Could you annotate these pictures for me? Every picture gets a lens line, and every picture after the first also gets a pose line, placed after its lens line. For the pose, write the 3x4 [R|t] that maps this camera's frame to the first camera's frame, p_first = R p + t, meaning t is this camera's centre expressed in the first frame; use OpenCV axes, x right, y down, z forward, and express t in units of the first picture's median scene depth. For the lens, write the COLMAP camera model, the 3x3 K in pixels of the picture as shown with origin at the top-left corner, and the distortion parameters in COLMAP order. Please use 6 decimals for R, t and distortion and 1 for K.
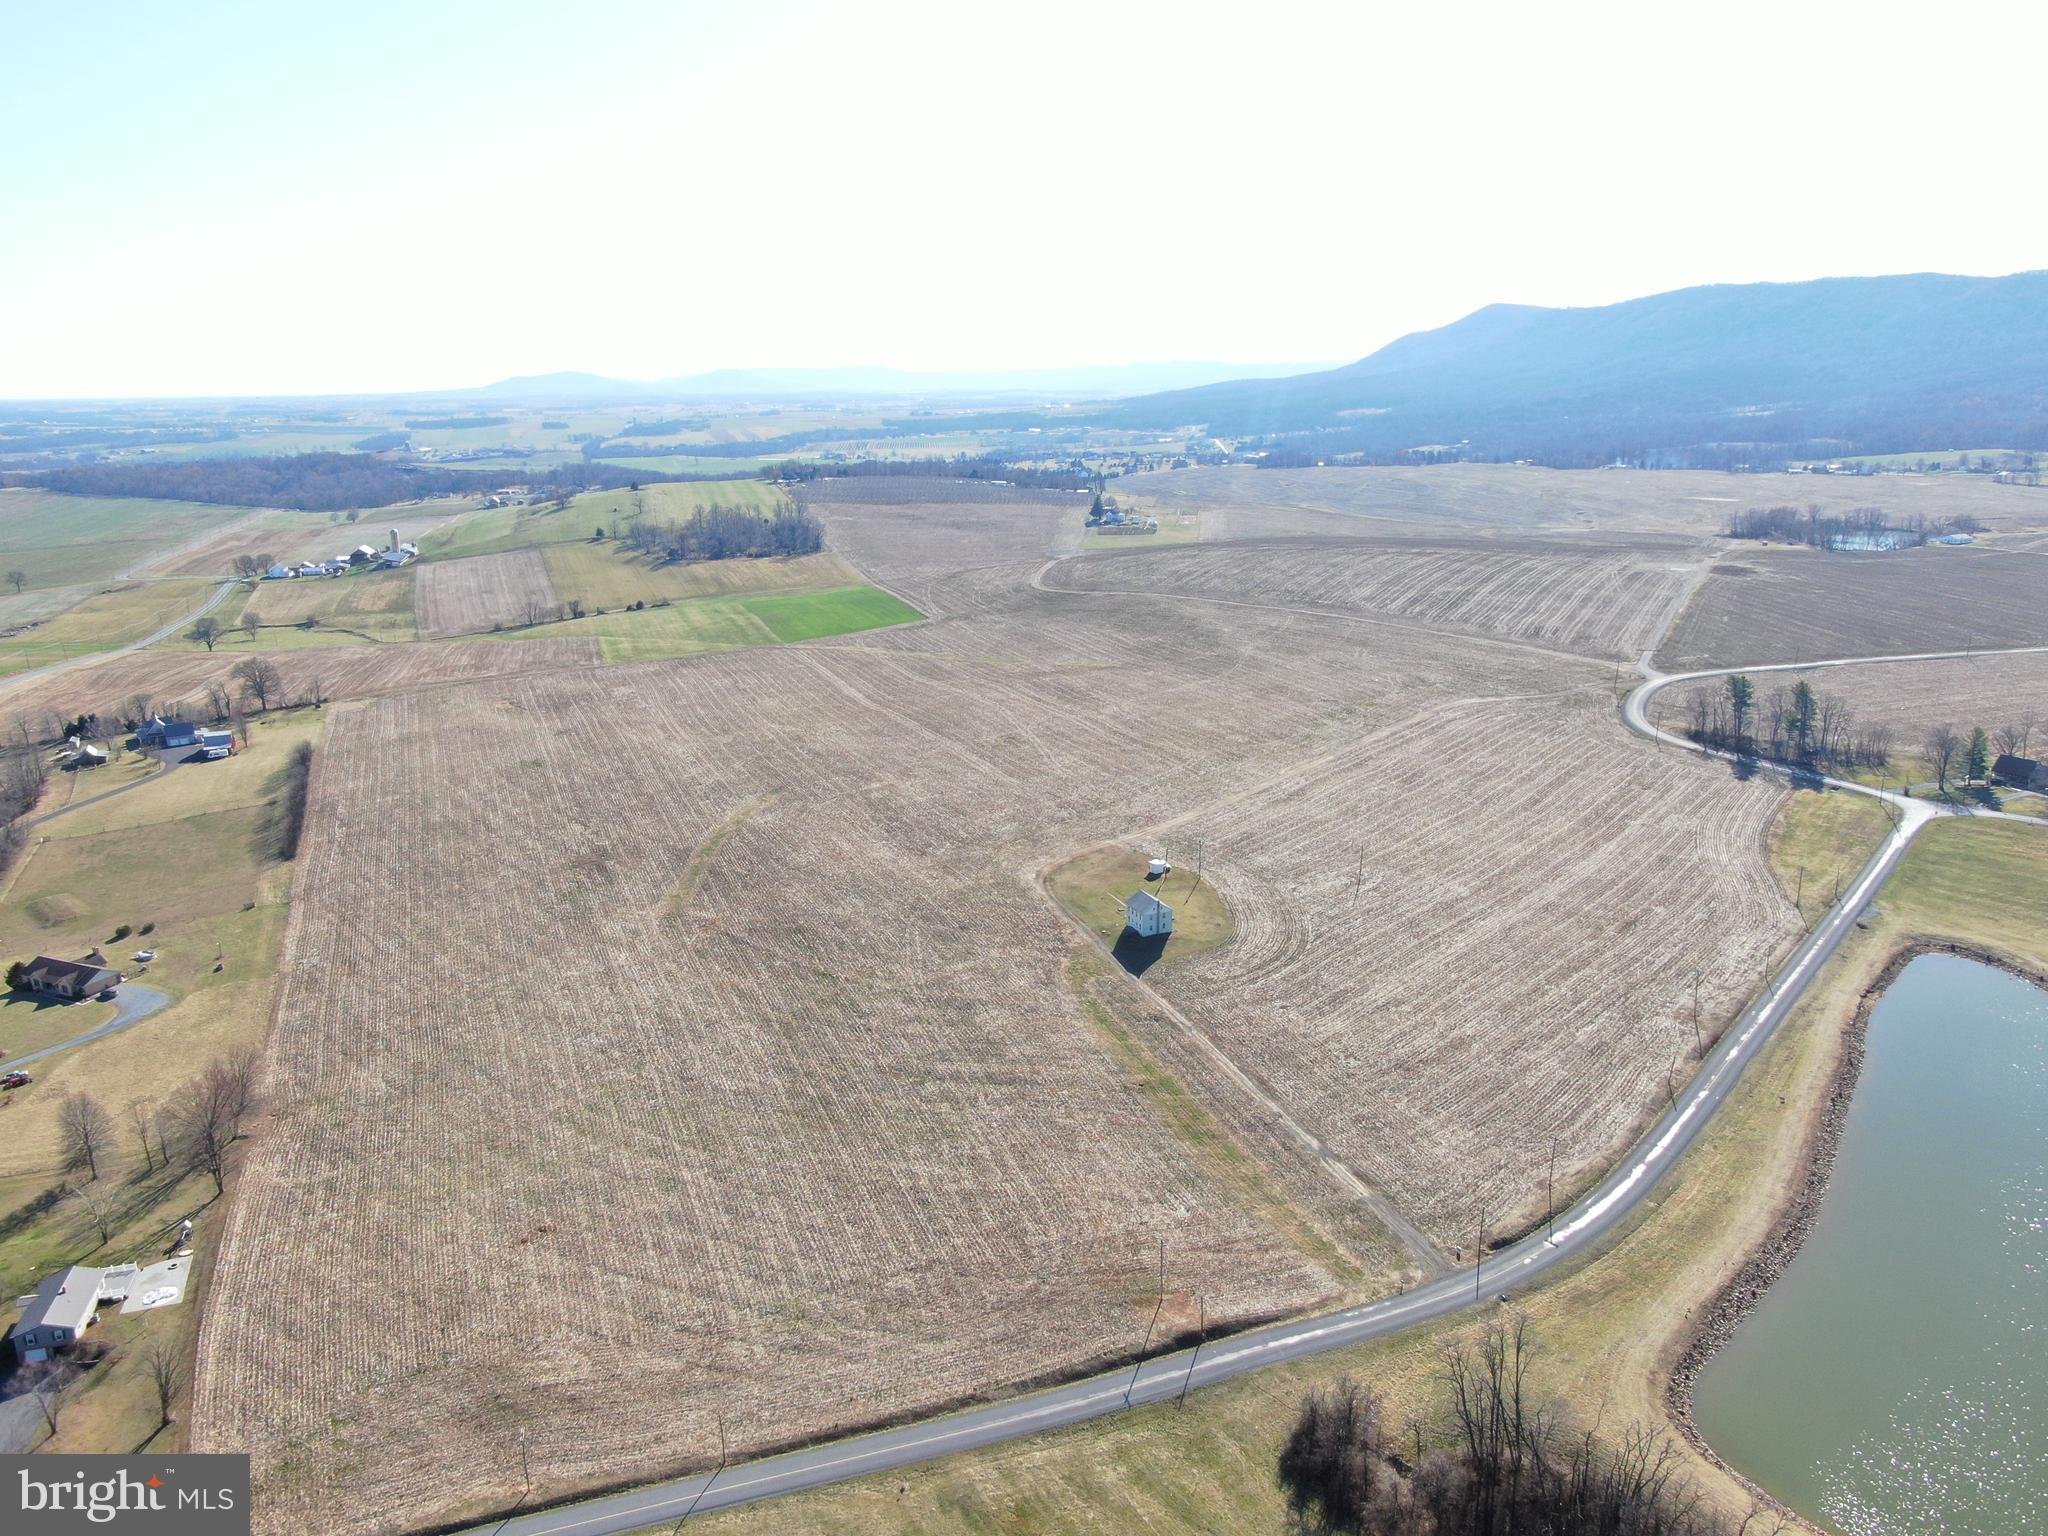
lens RADIAL K [[1470.3, 0, 1025.0], [0, 1470.3, 774.3], [0, 0, 1]] dist [-0.026300, 0.015828]
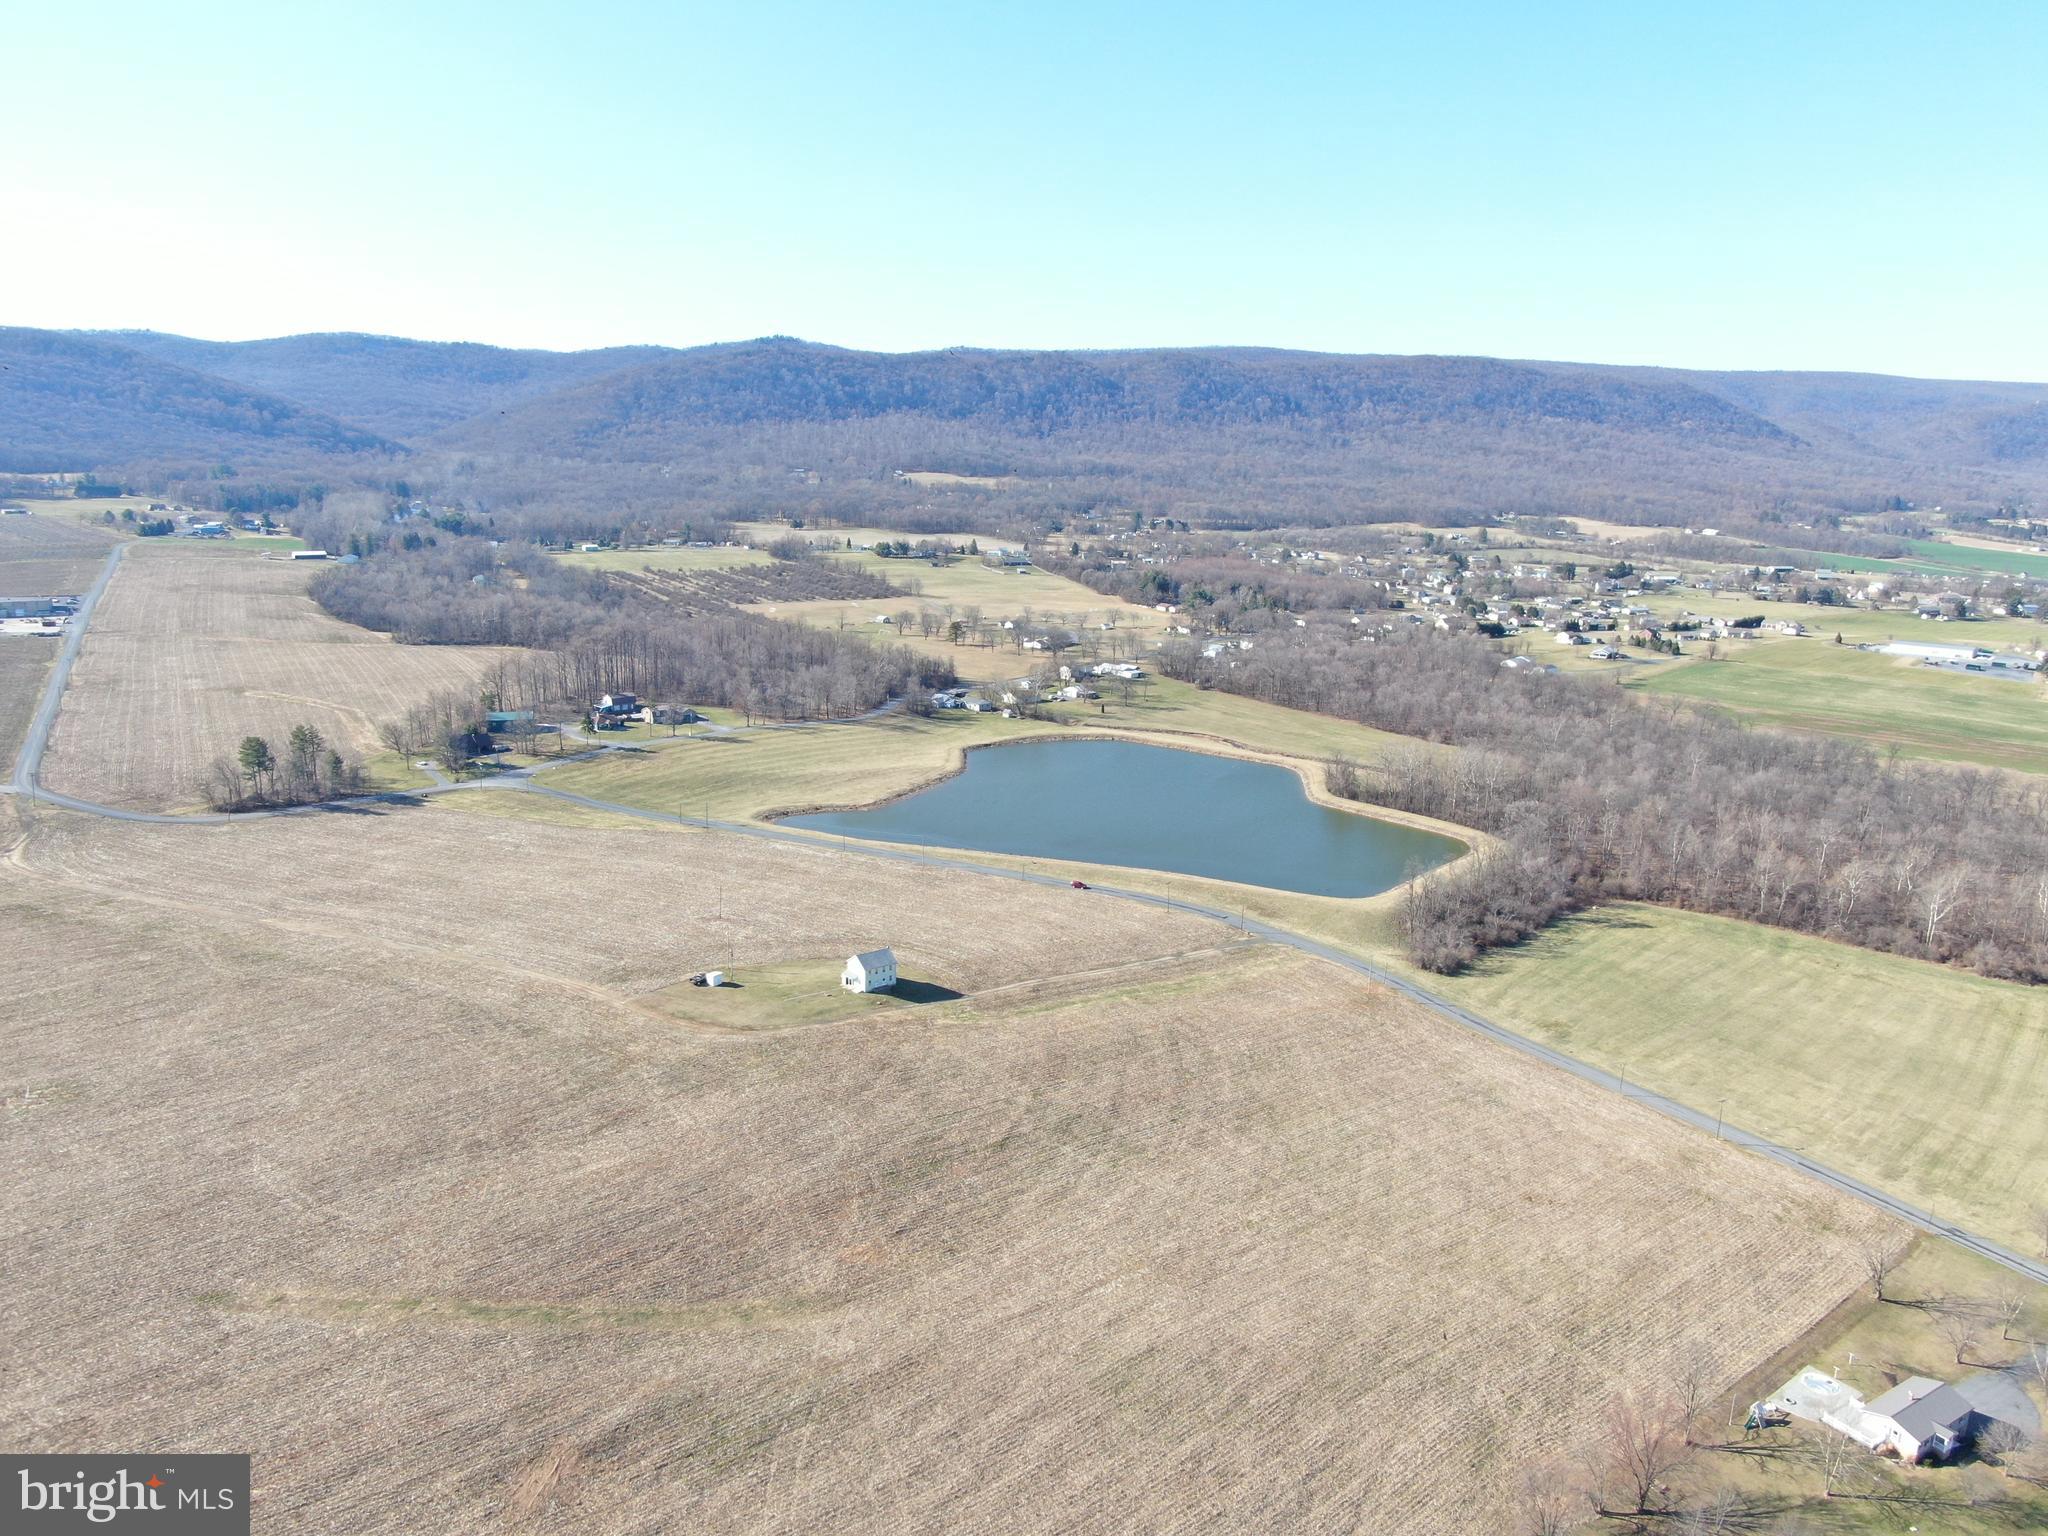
lens RADIAL K [[1470.3, 0, 1025.0], [0, 1470.3, 774.3], [0, 0, 1]] dist [-0.026300, 0.015828]
pose [[-0.273619, -0.211585, 0.938277, -0.878985], [0.238459, 0.930127, 0.279286, -0.292133], [-0.931810, 0.300158, -0.204047, 1.083182]]
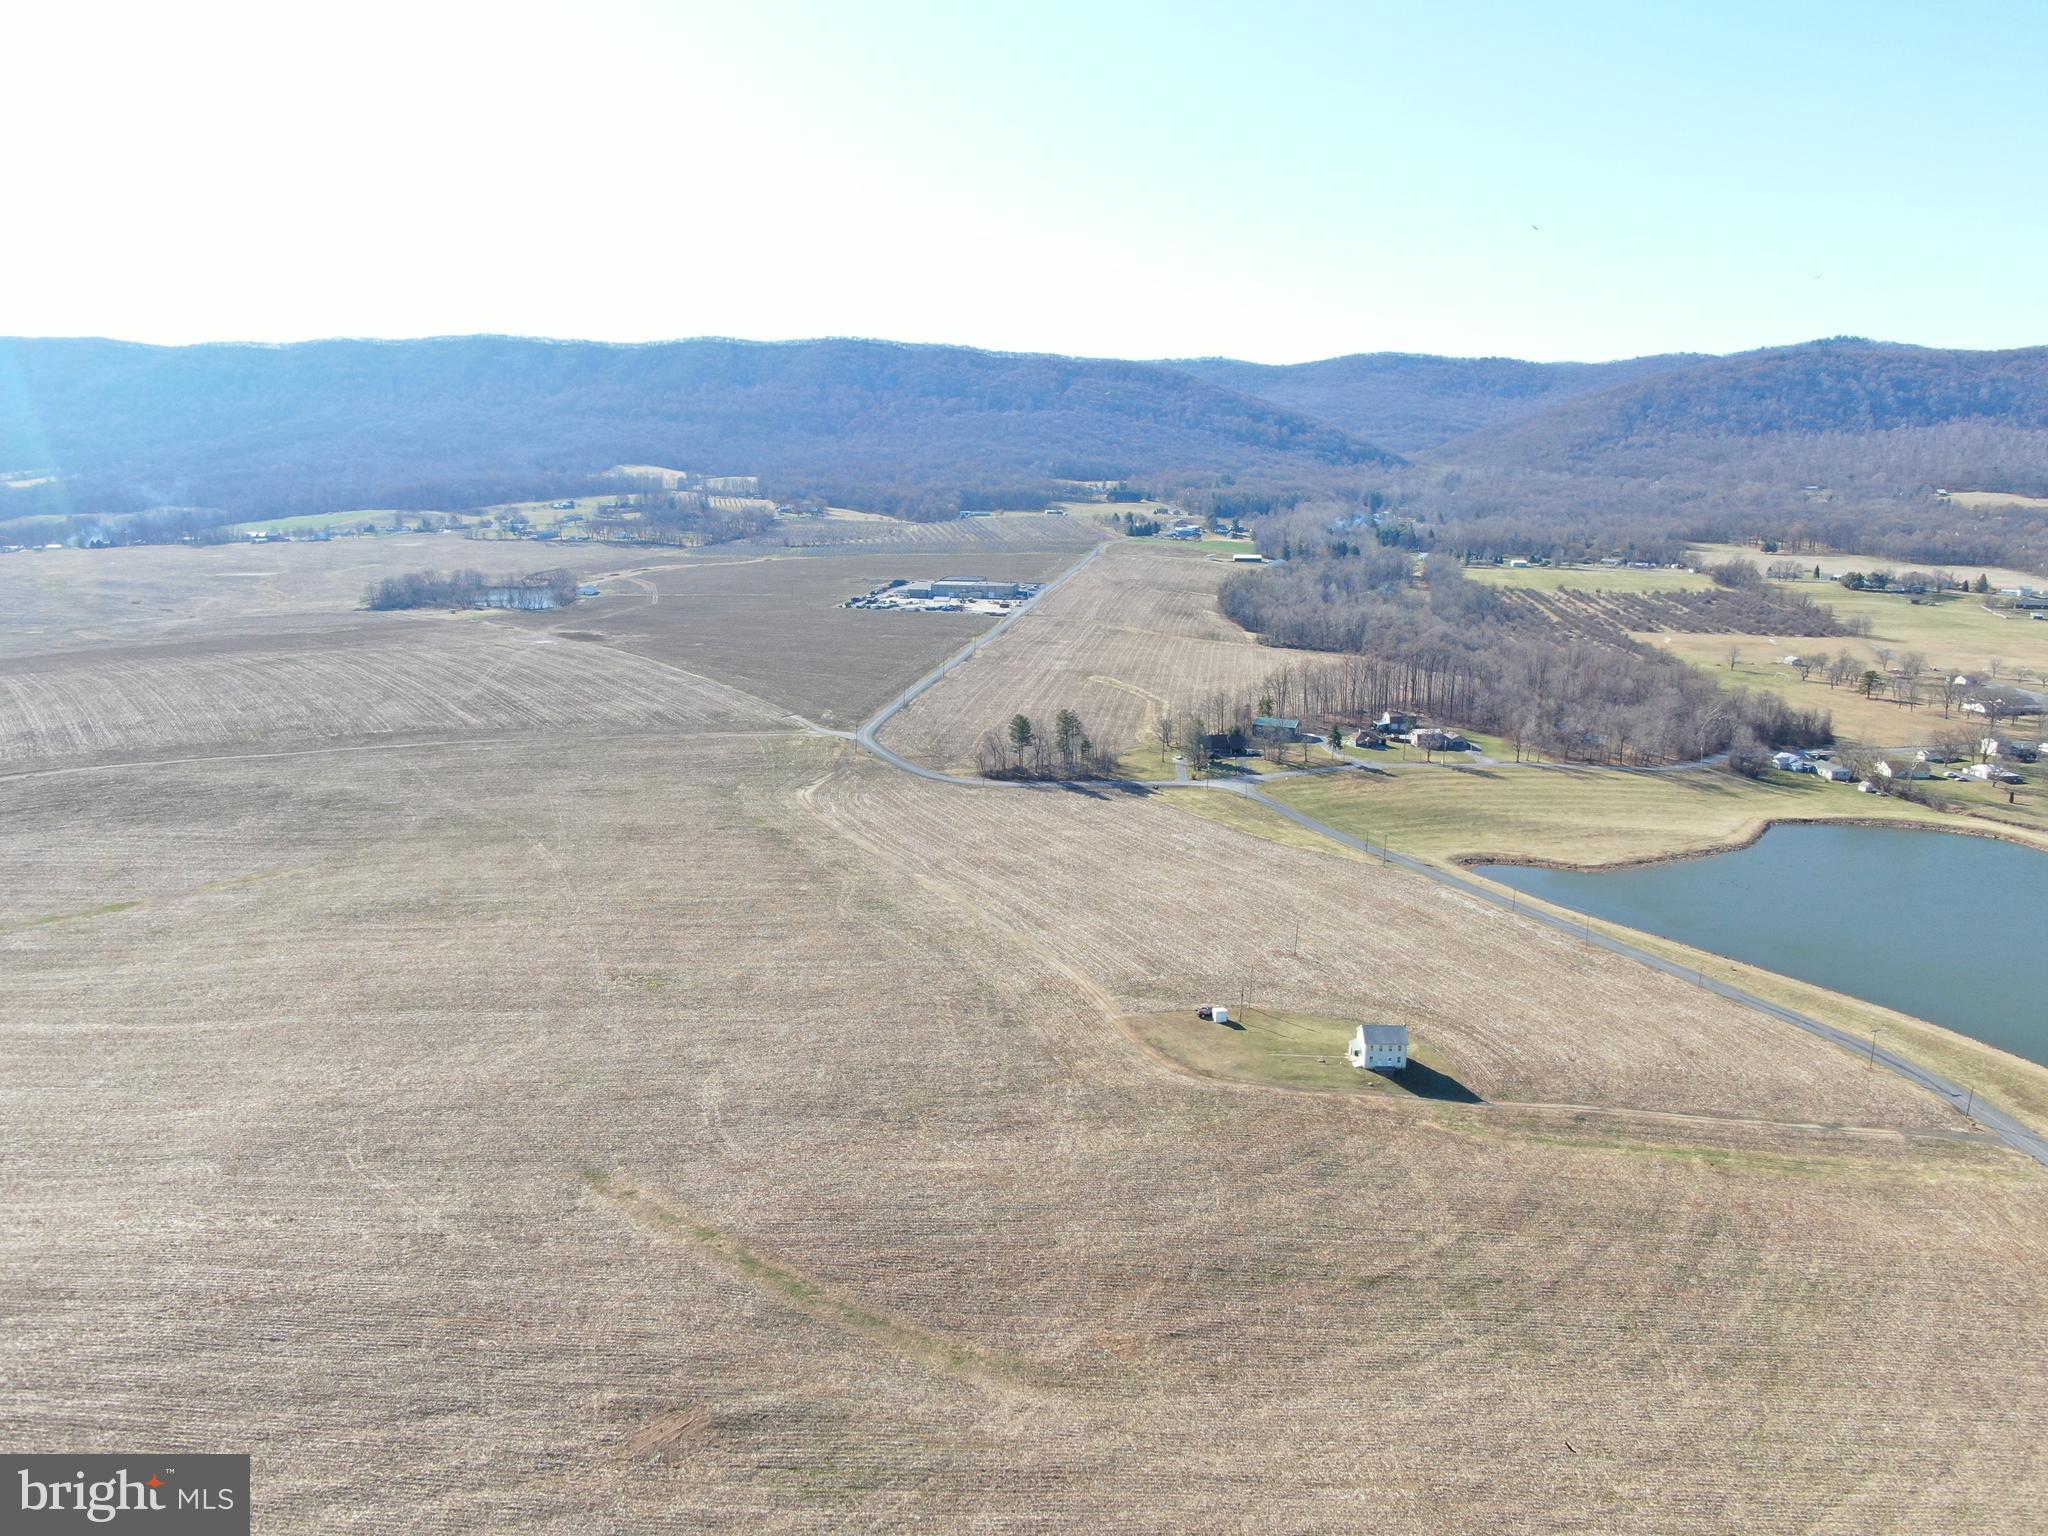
lens RADIAL K [[1470.3, 0, 1025.0], [0, 1470.3, 774.3], [0, 0, 1]] dist [-0.026300, 0.015828]
pose [[0.388849, -0.194729, 0.900487, -0.784676], [0.231981, 0.966610, 0.108854, -0.215692], [-0.891617, 0.166568, 0.421039, 0.800833]]
